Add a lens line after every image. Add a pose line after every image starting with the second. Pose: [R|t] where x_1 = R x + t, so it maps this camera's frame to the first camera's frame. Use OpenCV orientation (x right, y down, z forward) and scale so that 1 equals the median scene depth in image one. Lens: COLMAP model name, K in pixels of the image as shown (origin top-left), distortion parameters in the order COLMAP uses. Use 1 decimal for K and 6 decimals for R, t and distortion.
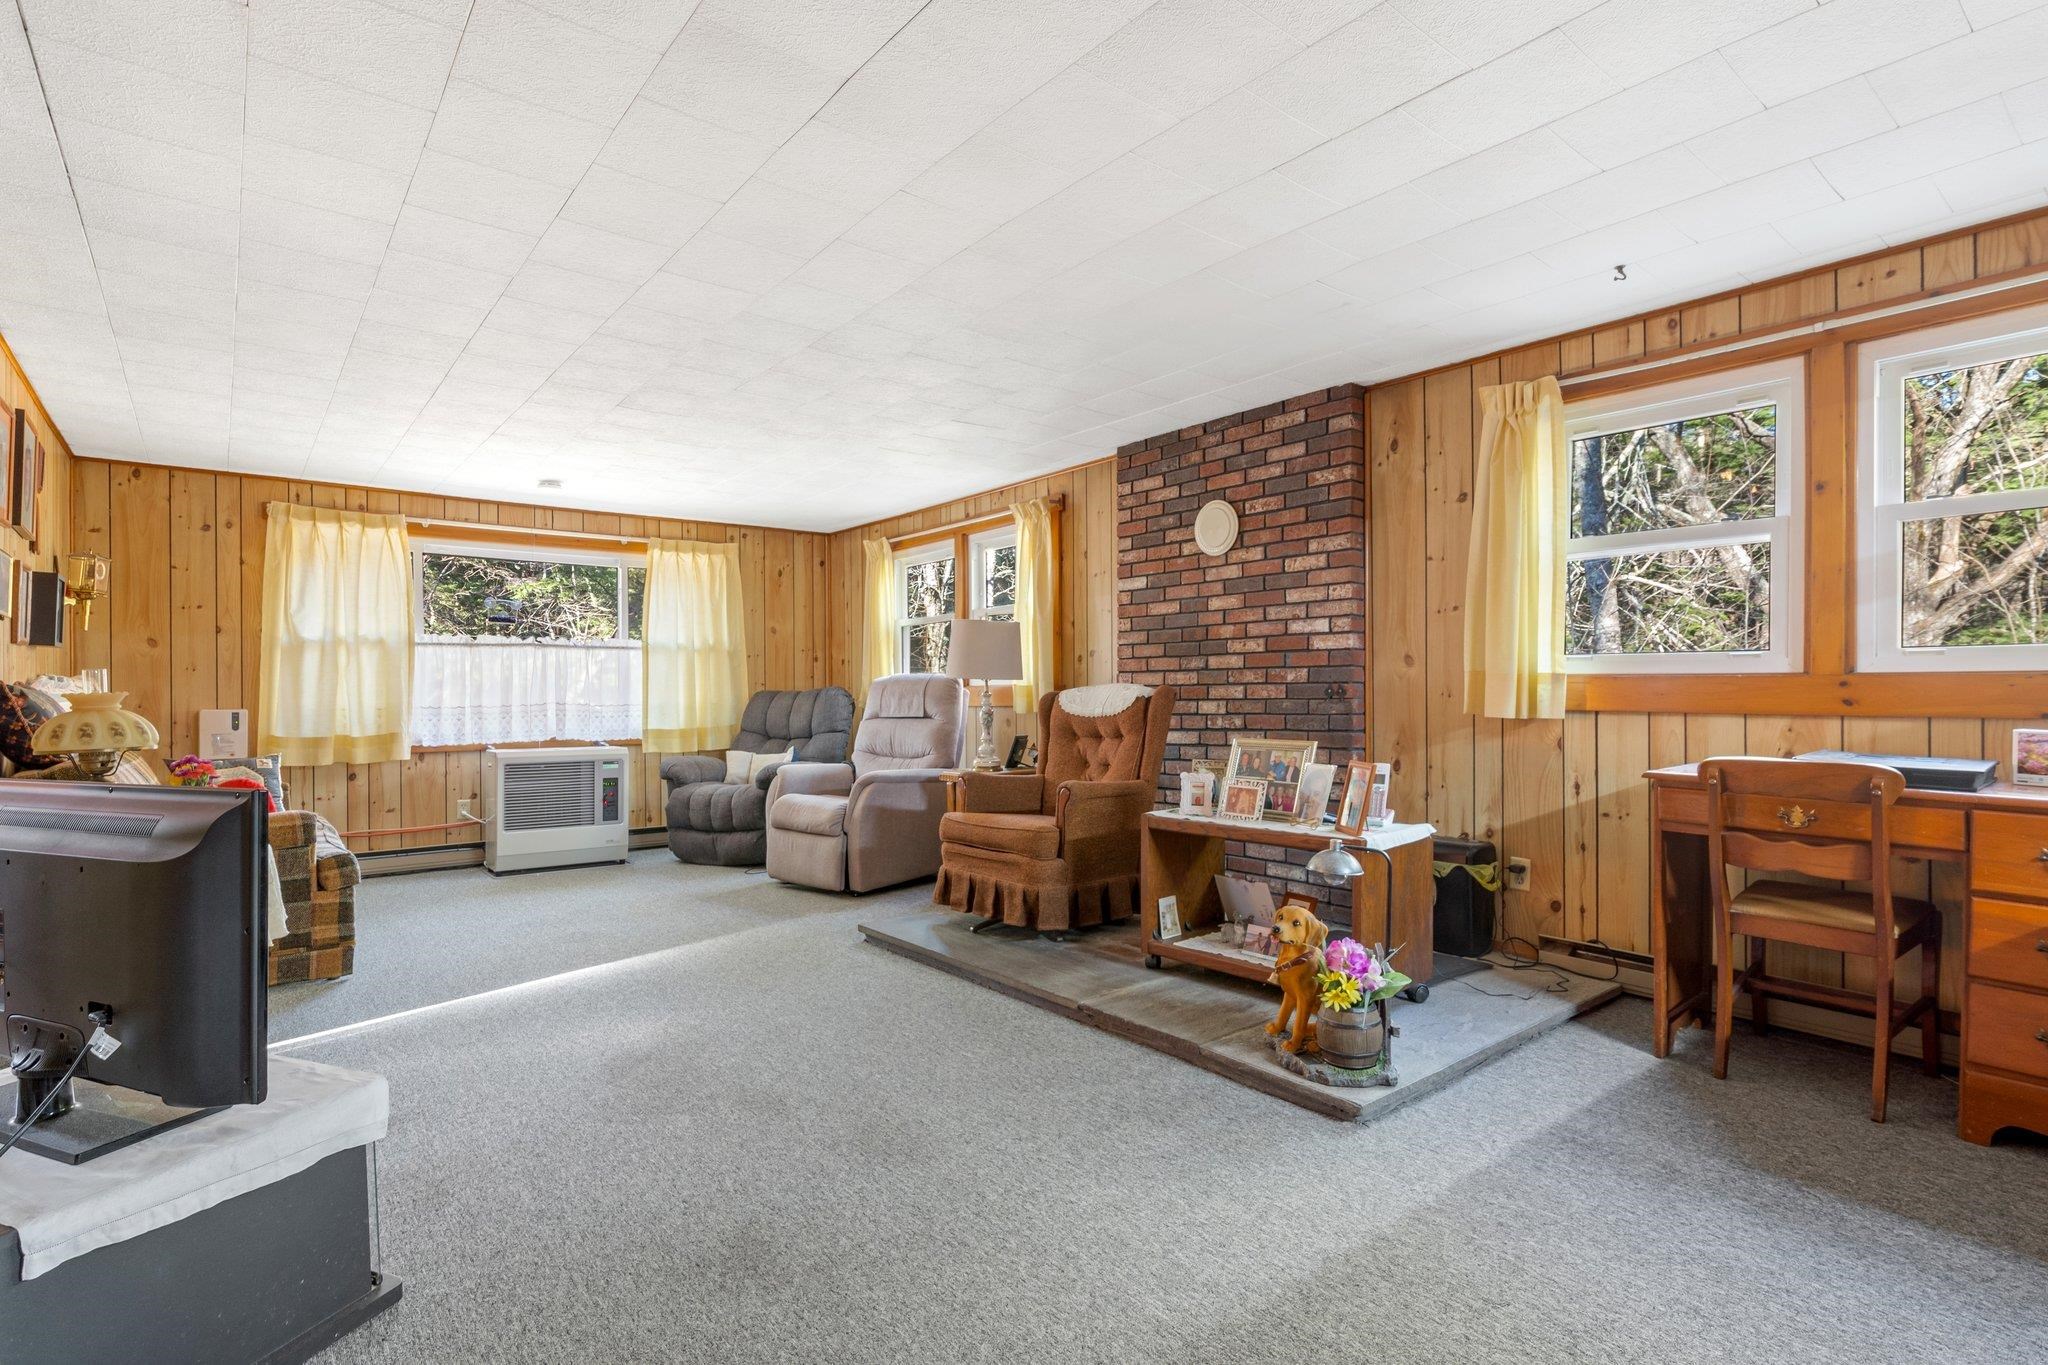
lens RADIAL K [[989.7, 0, 1017.5], [0, 989.7, 687.7], [0, 0, 1]] dist [-0.019147, 0.005609]
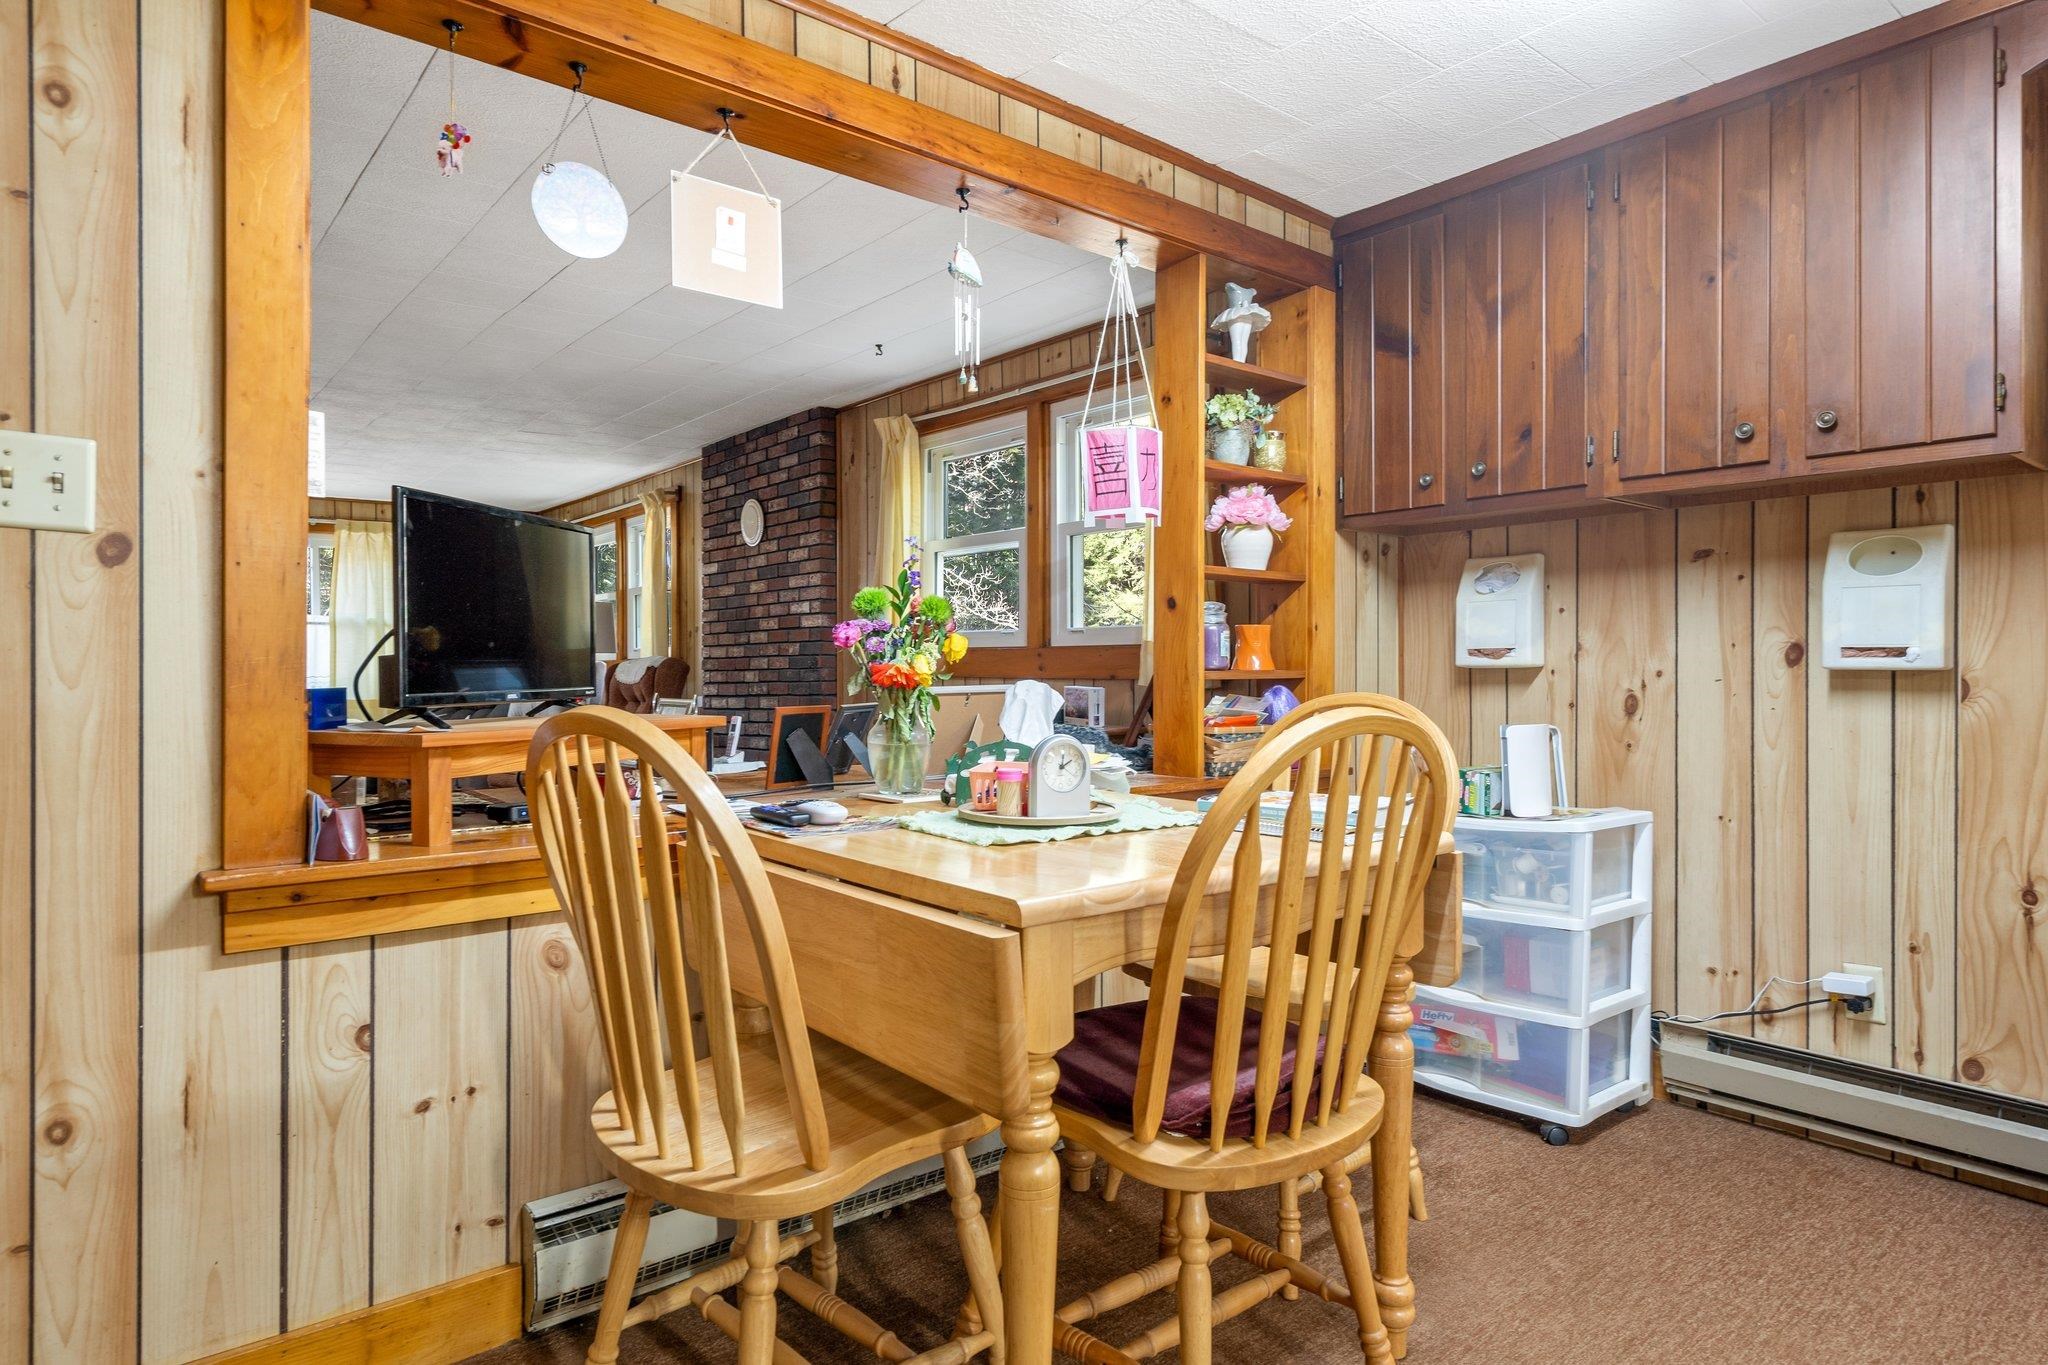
lens RADIAL K [[1187.3, 0, 1048.9], [0, 1187.3, 674.9], [0, 0, 1]] dist [-0.017928, 0.003304]
pose [[0.999642, -0.001259, 0.026743, 0.464539], [0.001032, 0.999963, 0.008486, 0.005963], [-0.026752, -0.008455, 0.999606, -0.371455]]
